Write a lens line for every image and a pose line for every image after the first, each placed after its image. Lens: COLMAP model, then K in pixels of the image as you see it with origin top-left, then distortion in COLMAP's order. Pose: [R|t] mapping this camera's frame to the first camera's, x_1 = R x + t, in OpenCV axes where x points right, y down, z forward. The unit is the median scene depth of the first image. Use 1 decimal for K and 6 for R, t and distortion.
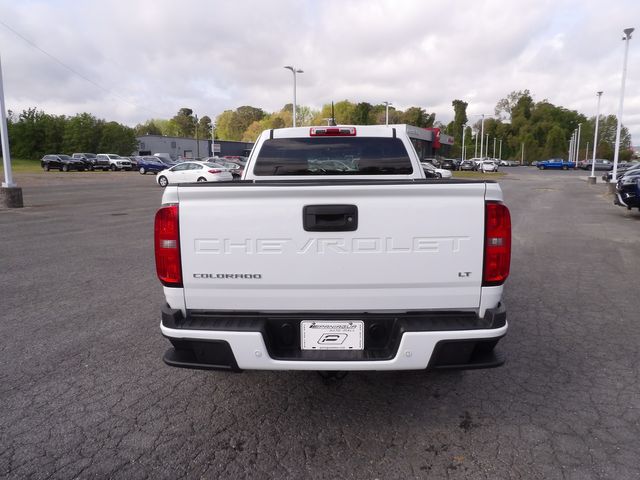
lens RADIAL K [[453.7, 0, 325.2], [0, 453.7, 240.4], [0, 0, 1]] dist [-0.019246, 0.025573]
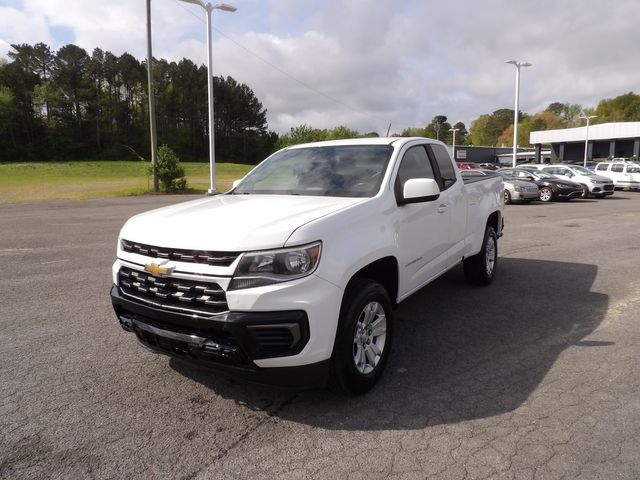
lens RADIAL K [[453.7, 0, 322.3], [0, 453.7, 238.4], [0, 0, 1]] dist [-0.019246, 0.025573]
pose [[0.851968, 0.071682, -0.518663, 0.620226], [-0.081089, 0.996696, 0.004551, -0.085155], [0.517276, 0.038181, 0.854967, 0.466595]]
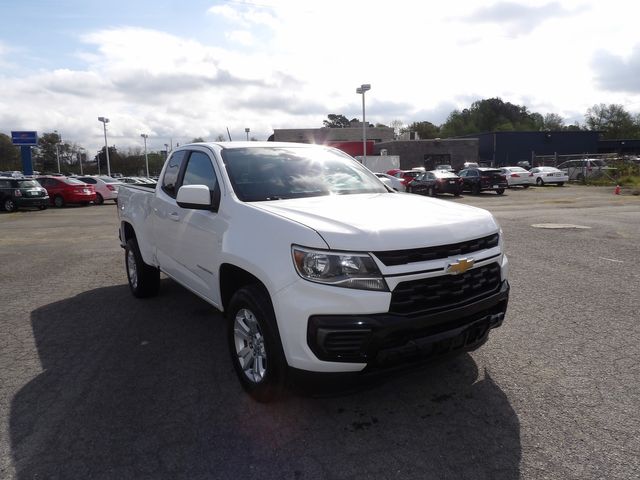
lens RADIAL K [[453.7, 0, 338.9], [0, 453.7, 244.9], [0, 0, 1]] dist [-0.019246, 0.025573]
pose [[0.791765, -0.107633, 0.601268, -0.443537], [0.123405, 0.992241, 0.015117, -0.078766], [-0.598229, 0.062230, 0.798905, 0.495023]]
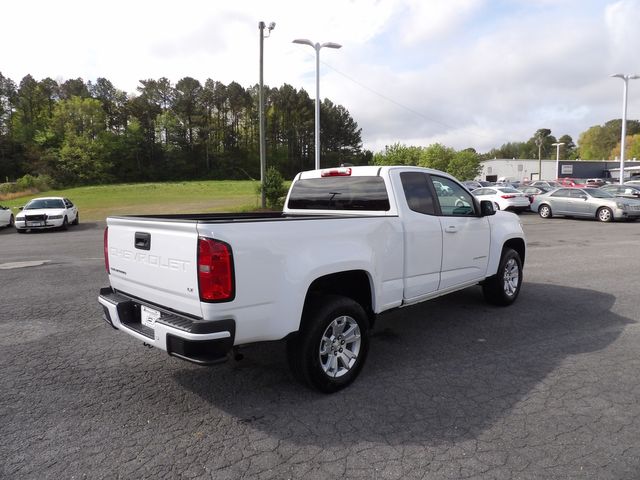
lens RADIAL K [[453.7, 0, 324.4], [0, 453.7, 238.7], [0, 0, 1]] dist [-0.019246, 0.025573]
pose [[0.732658, 0.064061, -0.677575, 0.794647], [-0.100032, 0.994884, -0.014104, -0.052003], [0.673205, 0.078112, 0.735318, 0.138126]]
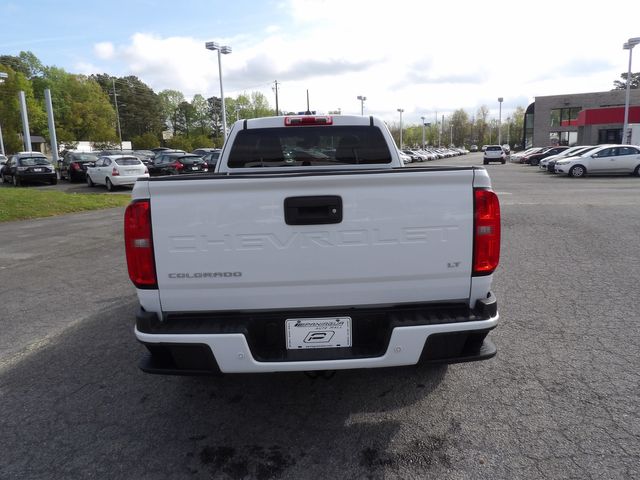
lens RADIAL K [[453.7, 0, 323.2], [0, 453.7, 238.7], [0, 0, 1]] dist [-0.019246, 0.025573]
pose [[0.998151, -0.030486, 0.052588, -0.010282], [0.029720, 0.999441, 0.015295, -0.001967], [-0.053025, -0.013704, 0.998499, 0.027119]]
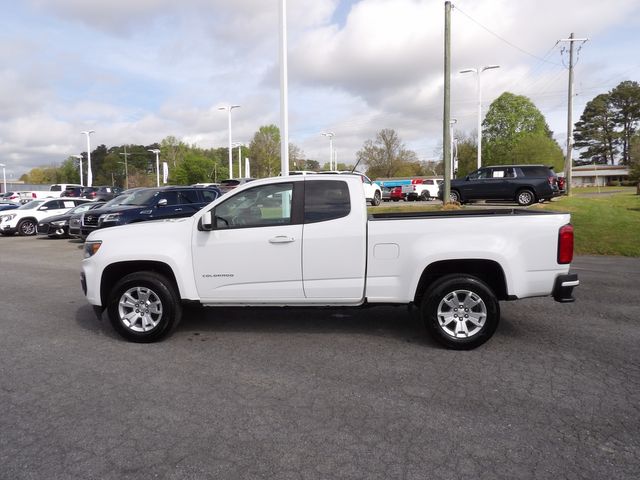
lens RADIAL K [[453.7, 0, 326.7], [0, 453.7, 234.4], [0, 0, 1]] dist [-0.019246, 0.025573]
pose [[0.048835, -0.070018, 0.996350, -1.316593], [0.168526, 0.983816, 0.060877, -0.183835], [-0.984487, 0.164938, 0.059844, 1.048944]]
